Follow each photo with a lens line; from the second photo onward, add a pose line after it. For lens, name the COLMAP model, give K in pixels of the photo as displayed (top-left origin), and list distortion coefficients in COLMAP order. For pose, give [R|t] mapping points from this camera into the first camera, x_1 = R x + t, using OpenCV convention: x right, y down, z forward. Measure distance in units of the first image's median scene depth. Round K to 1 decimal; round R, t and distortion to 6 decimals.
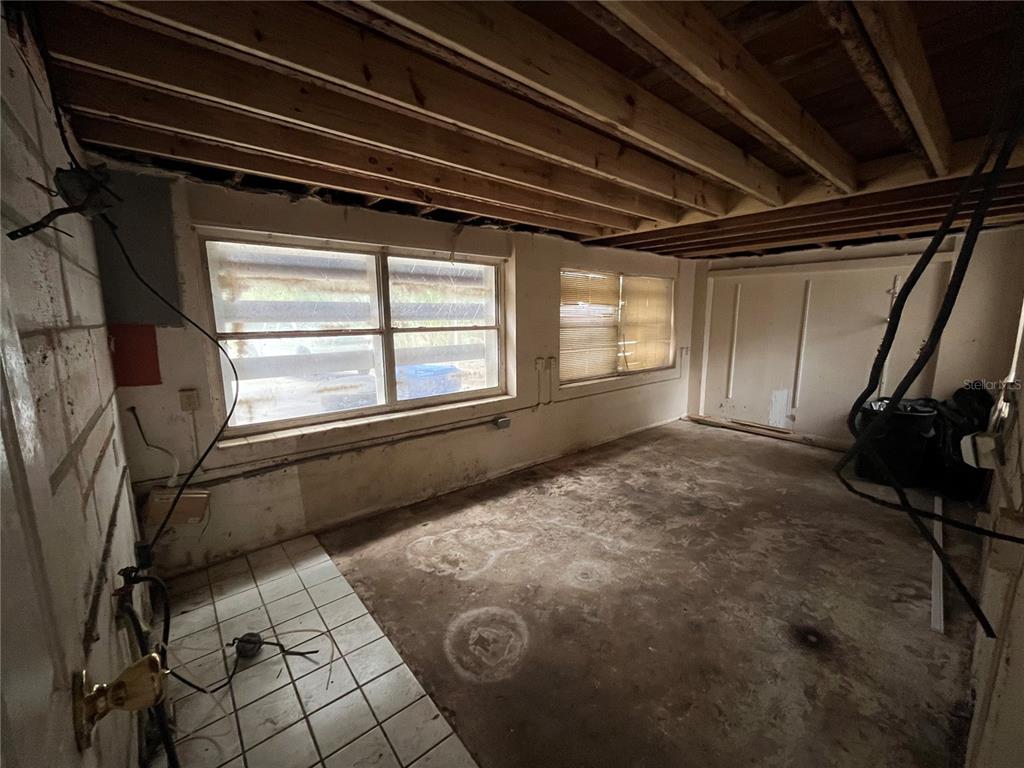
lens RADIAL K [[412.2, 0, 509.7], [0, 412.2, 389.9], [0, 0, 1]] dist [0.001846, 0.000296]
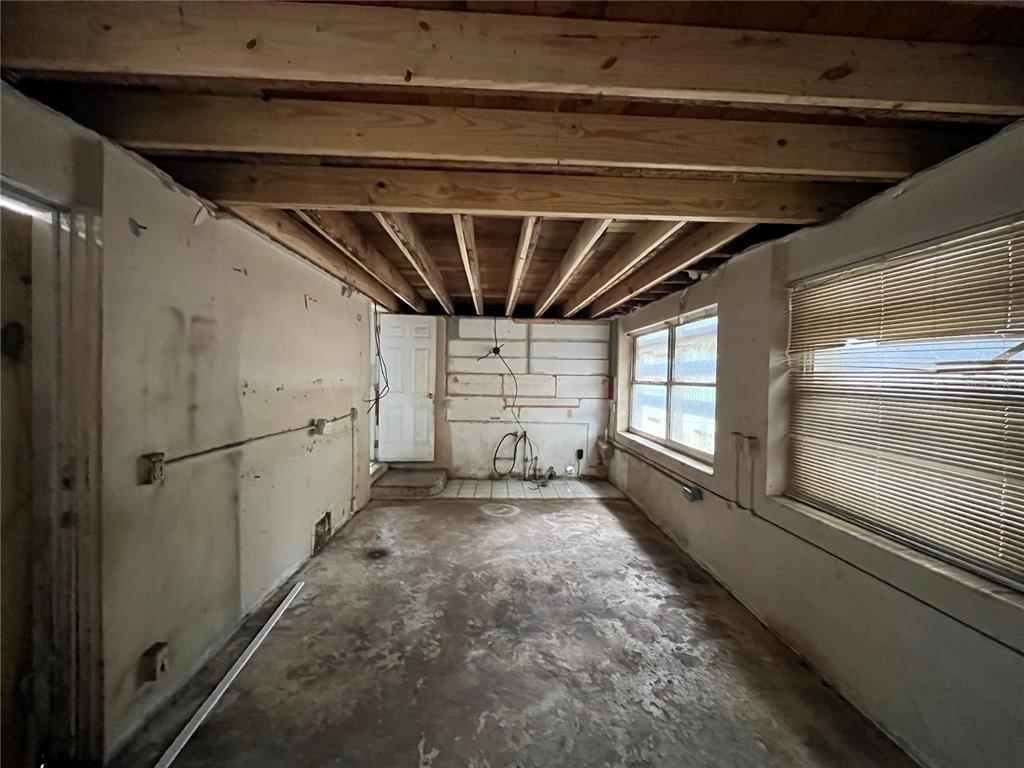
lens RADIAL K [[412.2, 0, 509.9], [0, 412.2, 379.8], [0, 0, 1]] dist [0.001846, 0.000296]
pose [[-0.605238, 0.003231, -0.796038, 1.046269], [-0.153558, 0.980736, 0.120733, -0.232366], [0.781093, 0.195310, -0.593083, 1.370920]]
